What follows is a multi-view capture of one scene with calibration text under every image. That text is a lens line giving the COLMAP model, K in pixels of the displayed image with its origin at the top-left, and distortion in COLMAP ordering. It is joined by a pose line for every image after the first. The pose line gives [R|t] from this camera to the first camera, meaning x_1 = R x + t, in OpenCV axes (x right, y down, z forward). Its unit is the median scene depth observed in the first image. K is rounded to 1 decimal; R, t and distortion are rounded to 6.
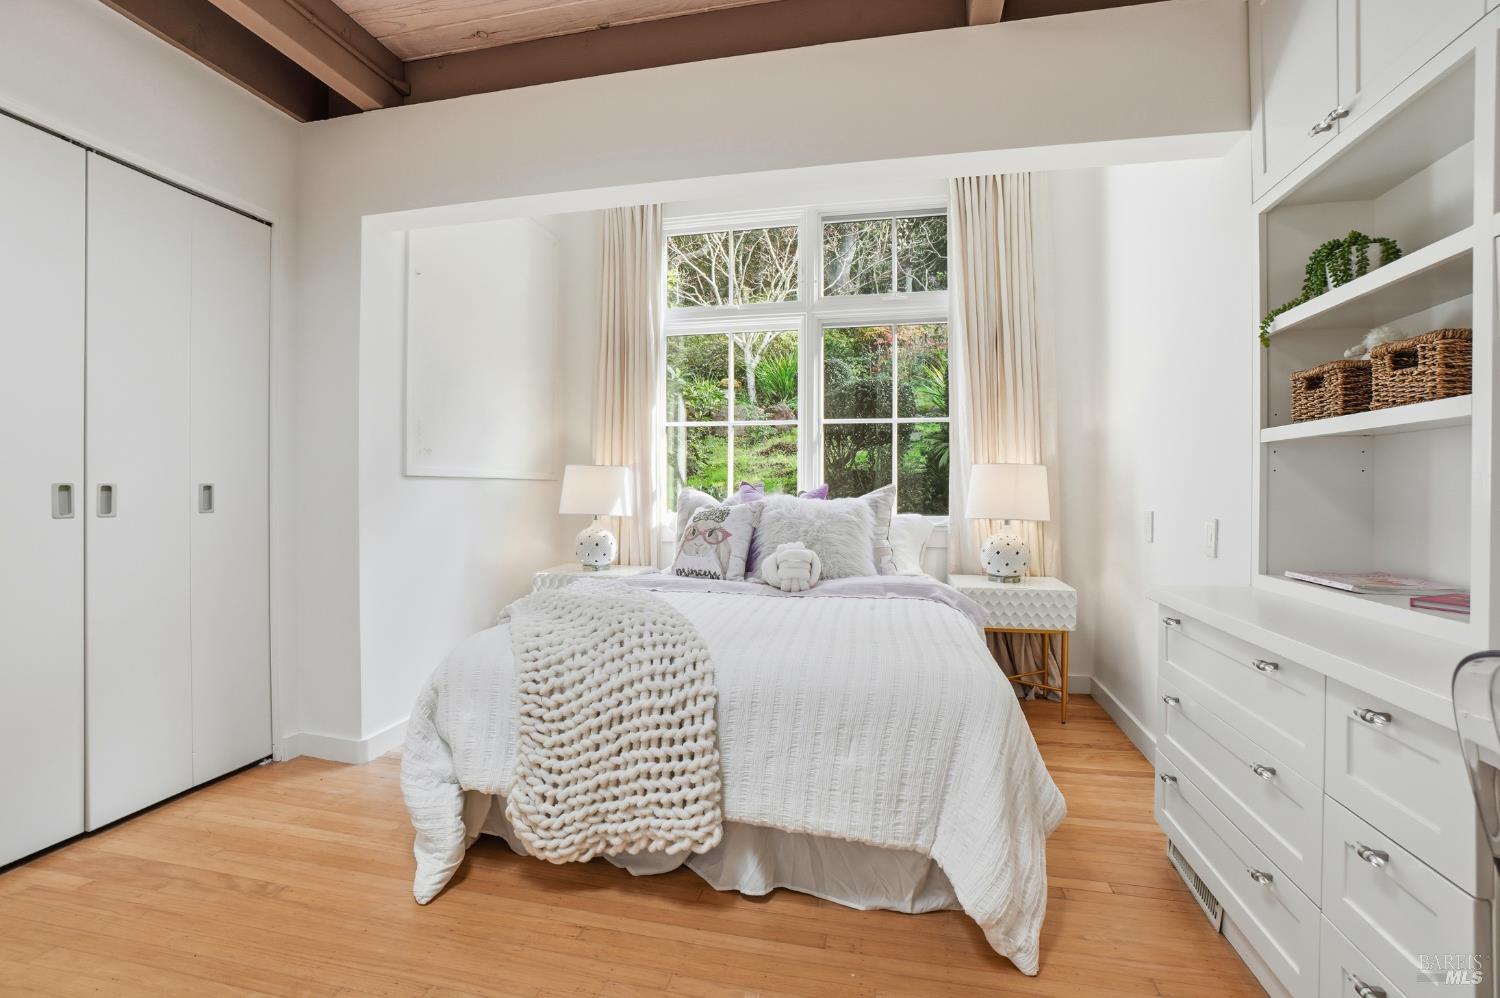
lens RADIAL K [[681.8, 0, 731.8], [0, 681.8, 503.2], [0, 0, 1]] dist [-0.065208, 0.024397]
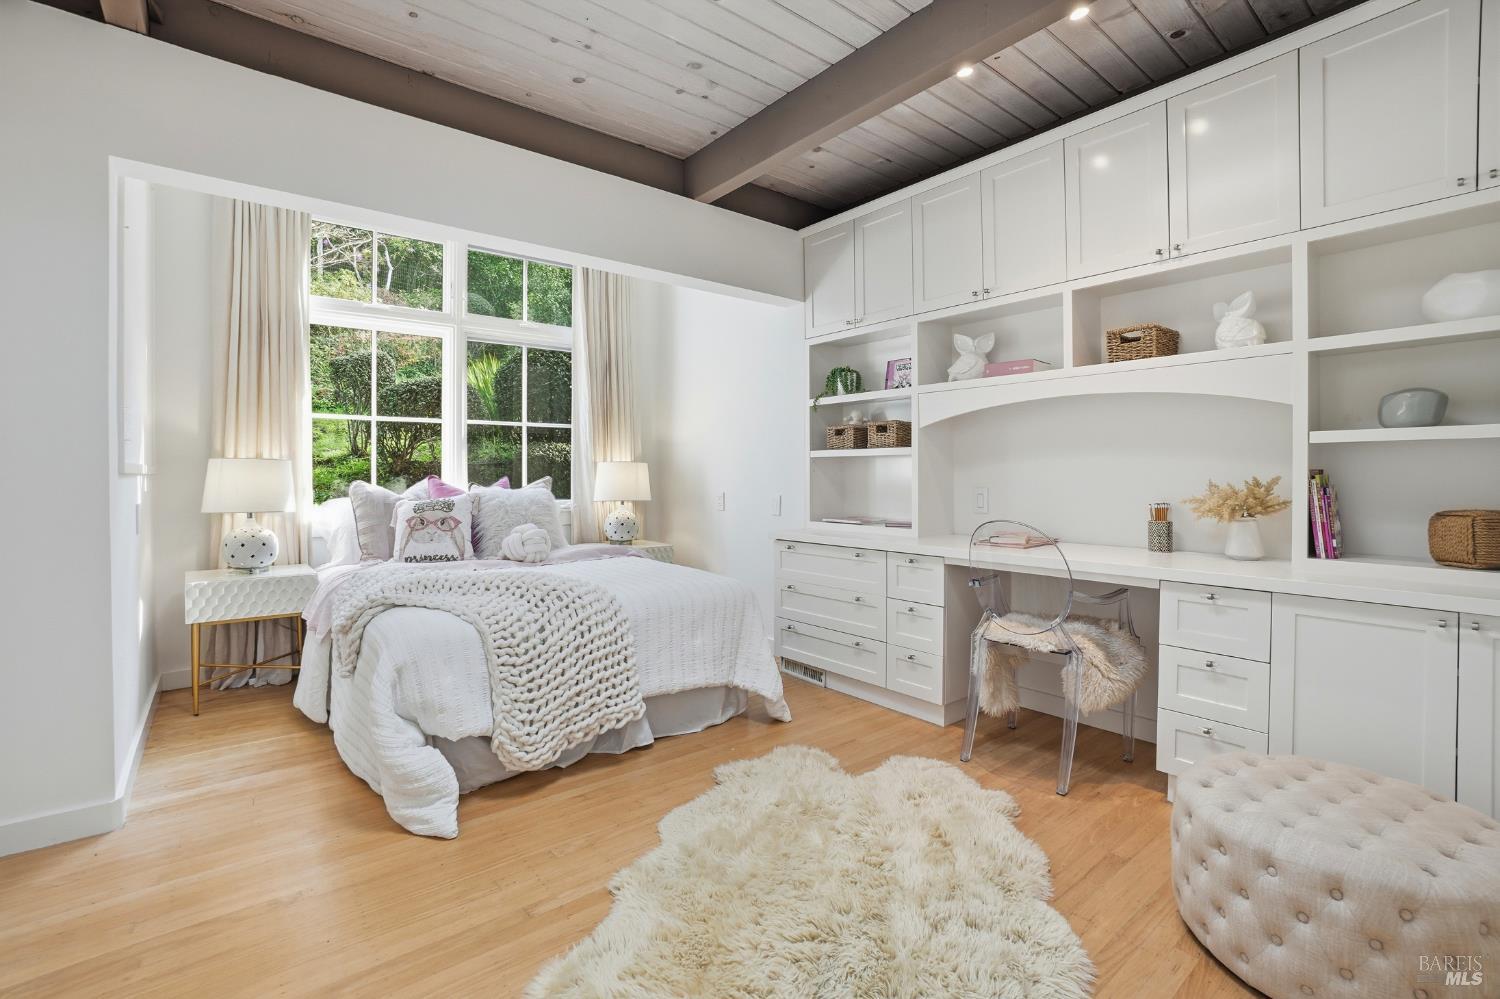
lens RADIAL K [[681.8, 0, 731.8], [0, 681.8, 503.7], [0, 0, 1]] dist [-0.065208, 0.024397]
pose [[0.623785, -0.040792, 0.780531, -1.023124], [0.020286, 0.999146, 0.036005, -0.029231], [-0.781333, -0.006625, 0.624079, -0.135634]]
